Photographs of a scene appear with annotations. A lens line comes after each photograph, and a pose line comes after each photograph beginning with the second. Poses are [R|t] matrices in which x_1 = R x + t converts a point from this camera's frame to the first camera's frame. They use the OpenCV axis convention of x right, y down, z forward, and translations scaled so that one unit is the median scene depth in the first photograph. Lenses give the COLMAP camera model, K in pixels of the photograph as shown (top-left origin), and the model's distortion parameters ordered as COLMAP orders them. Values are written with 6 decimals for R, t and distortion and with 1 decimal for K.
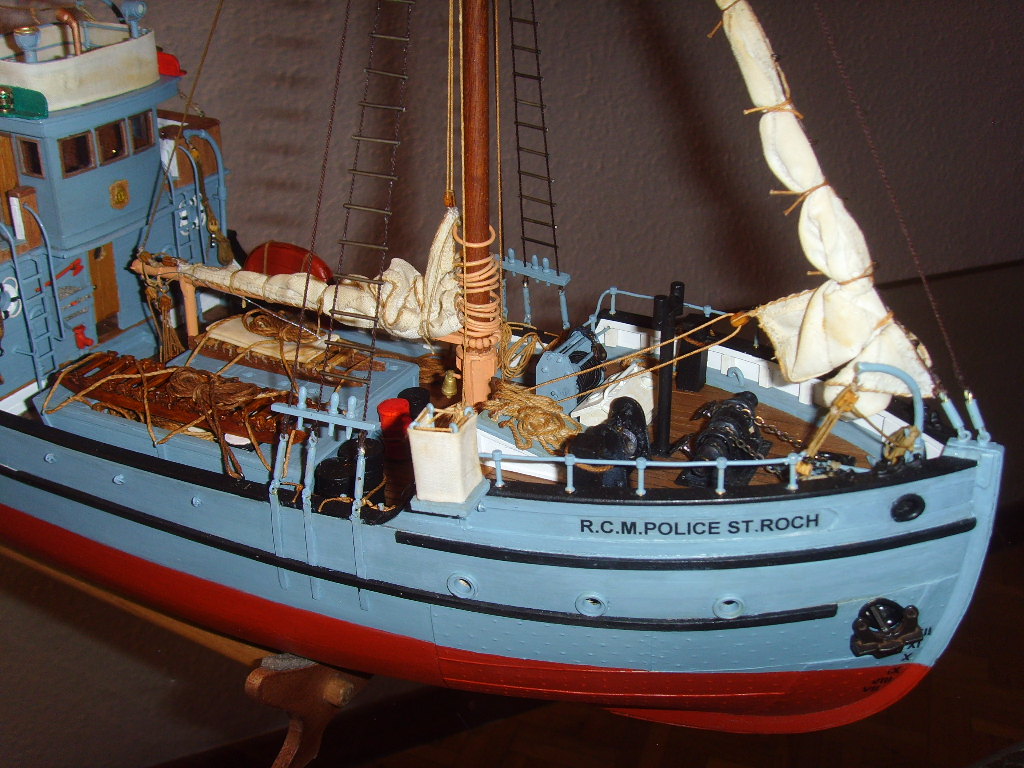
lens RADIAL K [[1232.3, 0, 507.6], [0, 1232.3, 380.6], [0, 0, 1]] dist [-0.175397, 0.243222]
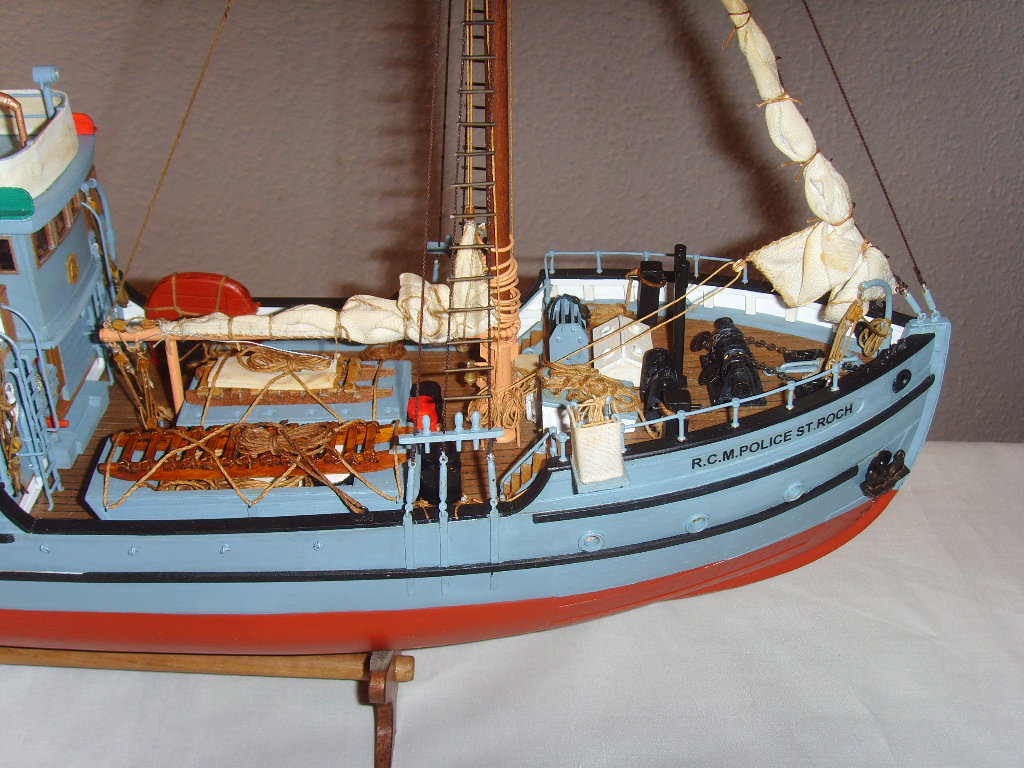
lens RADIAL K [[1232.3, 0, 507.6], [0, 1232.3, 380.6], [0, 0, 1]] dist [-0.175397, 0.243222]
pose [[0.887840, -0.261682, 0.378501, -0.509723], [0.219105, 0.963735, 0.152341, -0.176227], [-0.404640, -0.052323, 0.912978, -0.030057]]
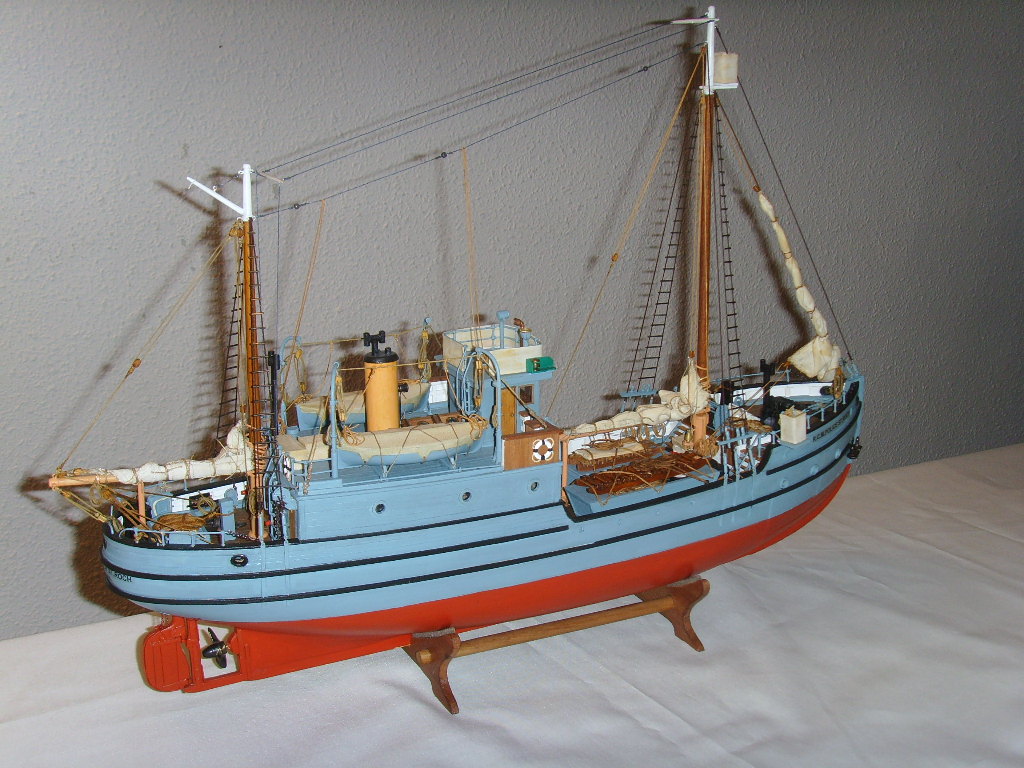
lens RADIAL K [[1232.3, 0, 507.6], [0, 1232.3, 380.6], [0, 0, 1]] dist [-0.175397, 0.243222]
pose [[0.577616, -0.249480, 0.777252, -2.326014], [0.386174, 0.922381, 0.009077, -0.282669], [-0.719187, 0.294911, 0.629125, -0.272550]]
